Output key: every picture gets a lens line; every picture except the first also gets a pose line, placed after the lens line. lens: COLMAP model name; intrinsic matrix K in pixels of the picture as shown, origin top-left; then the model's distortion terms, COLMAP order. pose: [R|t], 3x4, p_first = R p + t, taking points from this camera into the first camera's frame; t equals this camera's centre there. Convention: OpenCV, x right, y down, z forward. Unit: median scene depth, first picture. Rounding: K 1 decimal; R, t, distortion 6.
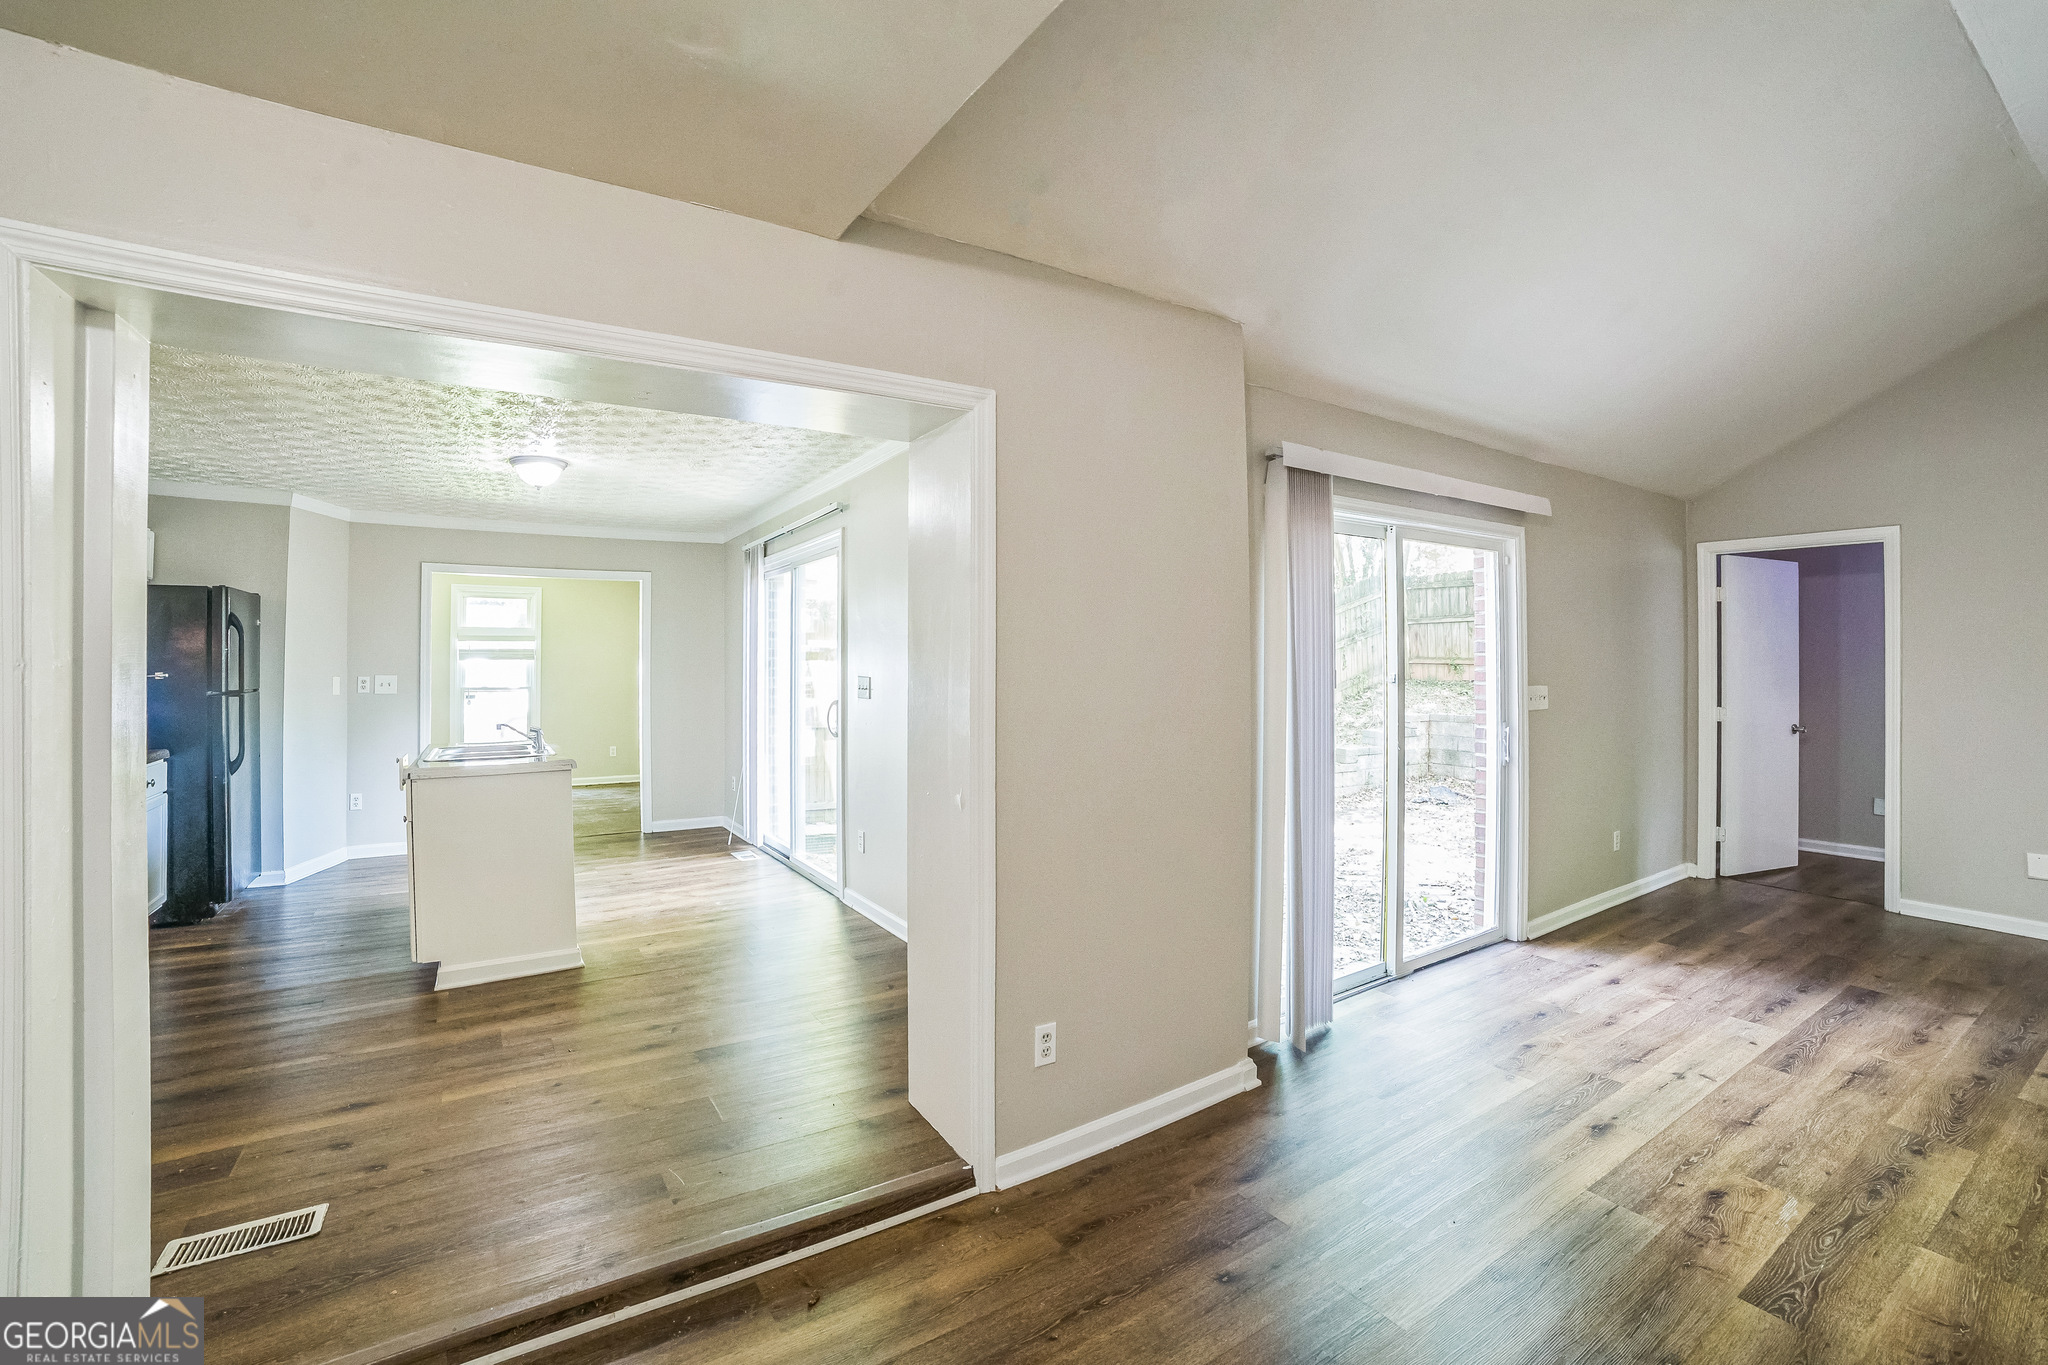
lens RADIAL K [[927.5, 0, 915.6], [0, 927.5, 663.7], [0, 0, 1]] dist [-0.095782, 0.030500]
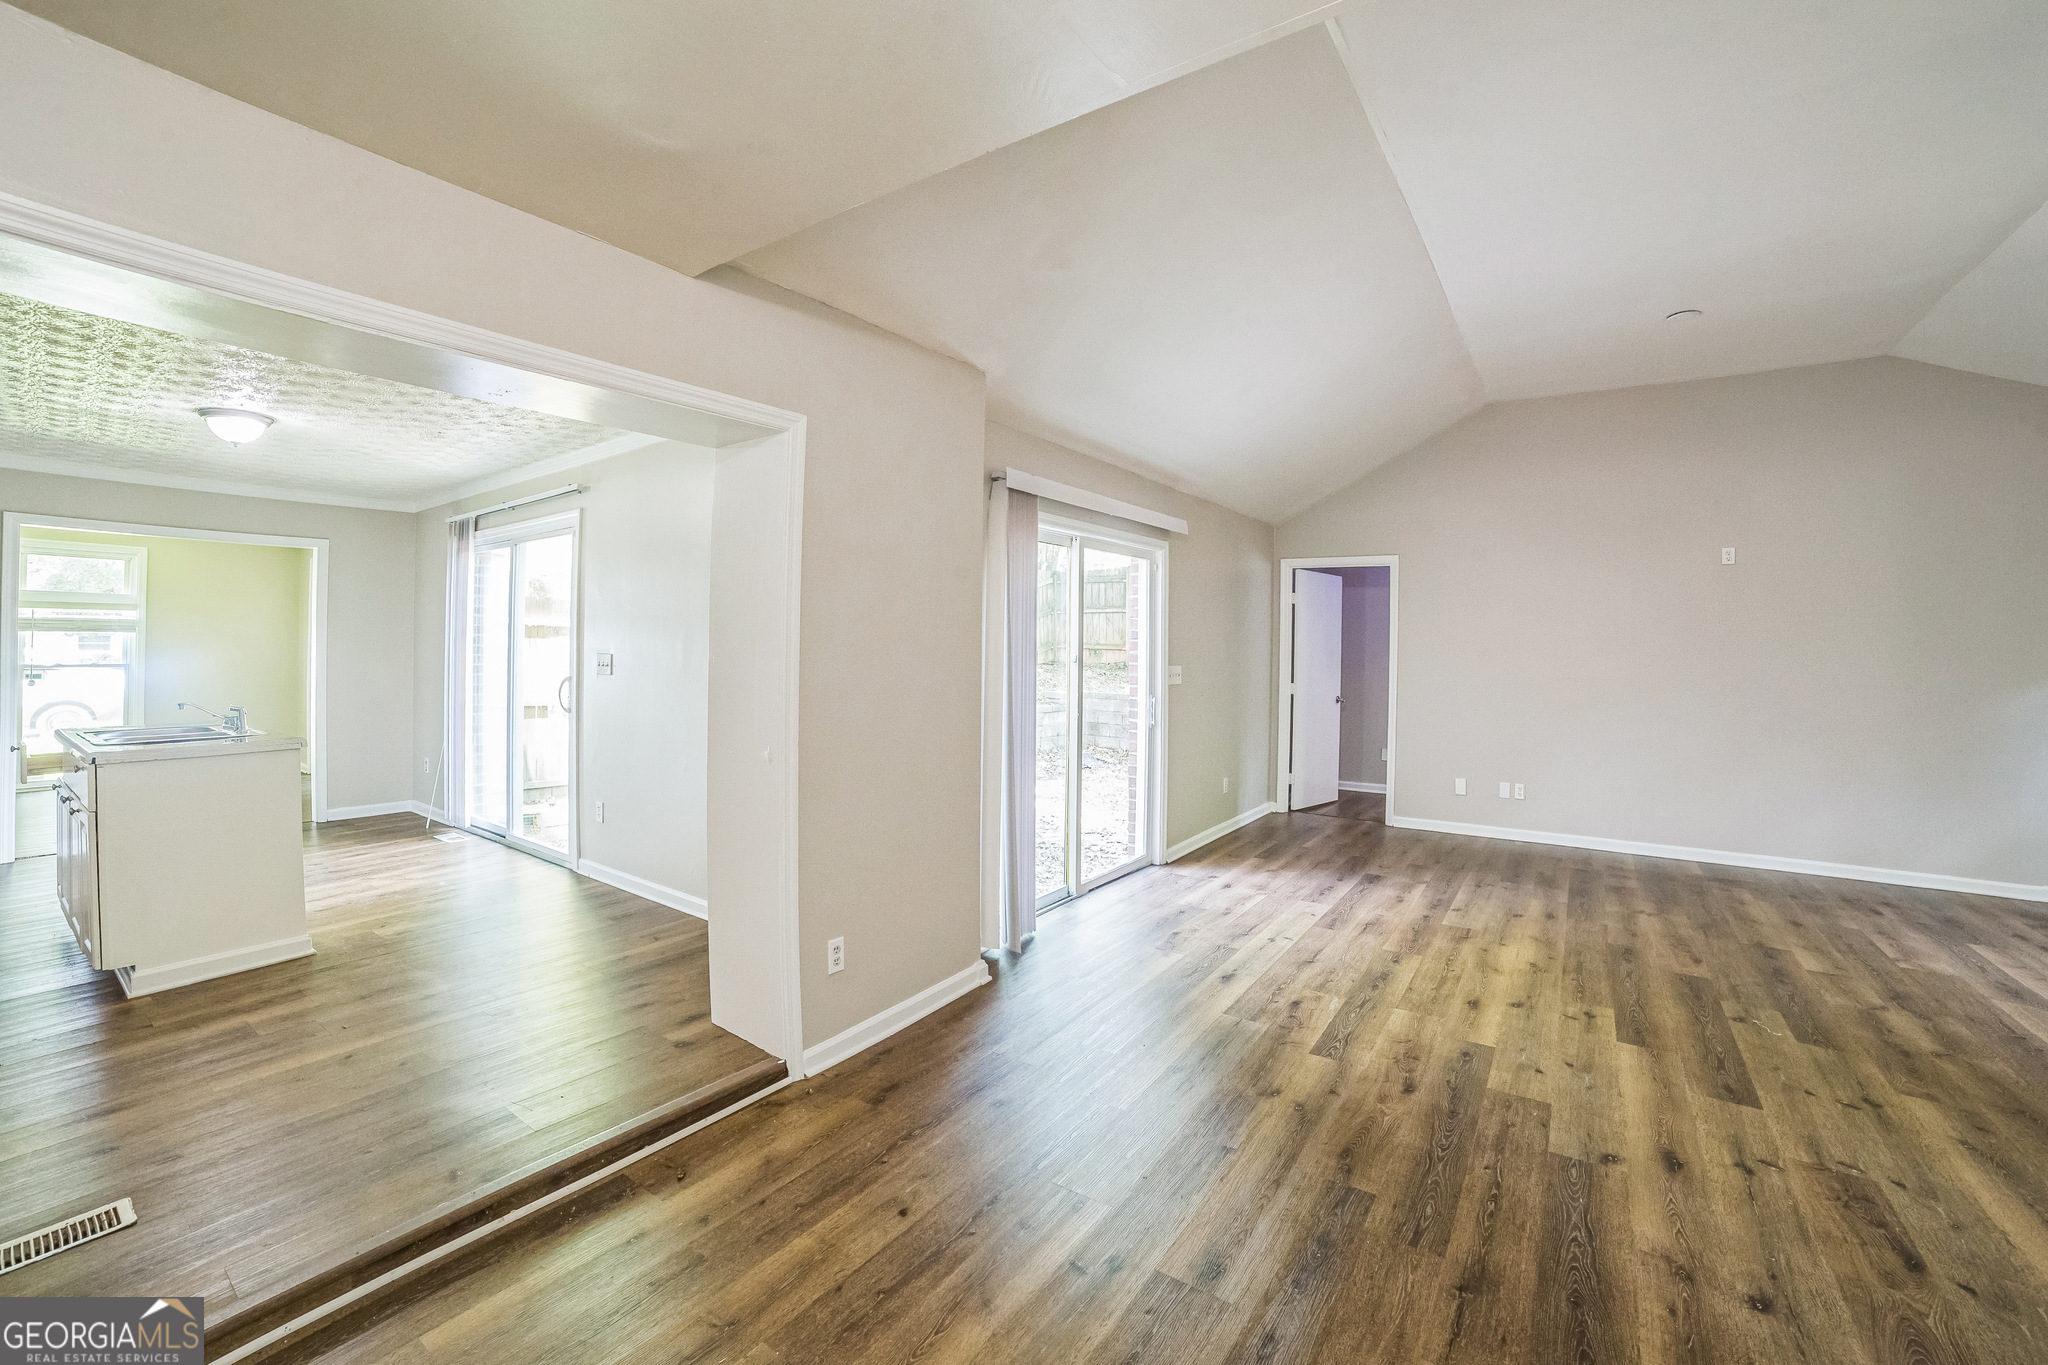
lens RADIAL K [[927.5, 0, 915.6], [0, 927.5, 663.7], [0, 0, 1]] dist [-0.095782, 0.030500]
pose [[0.934470, 0.005525, 0.355998, -0.153408], [-0.012890, 0.999749, 0.018320, 0.002772], [-0.355808, -0.021709, 0.934307, -0.133924]]
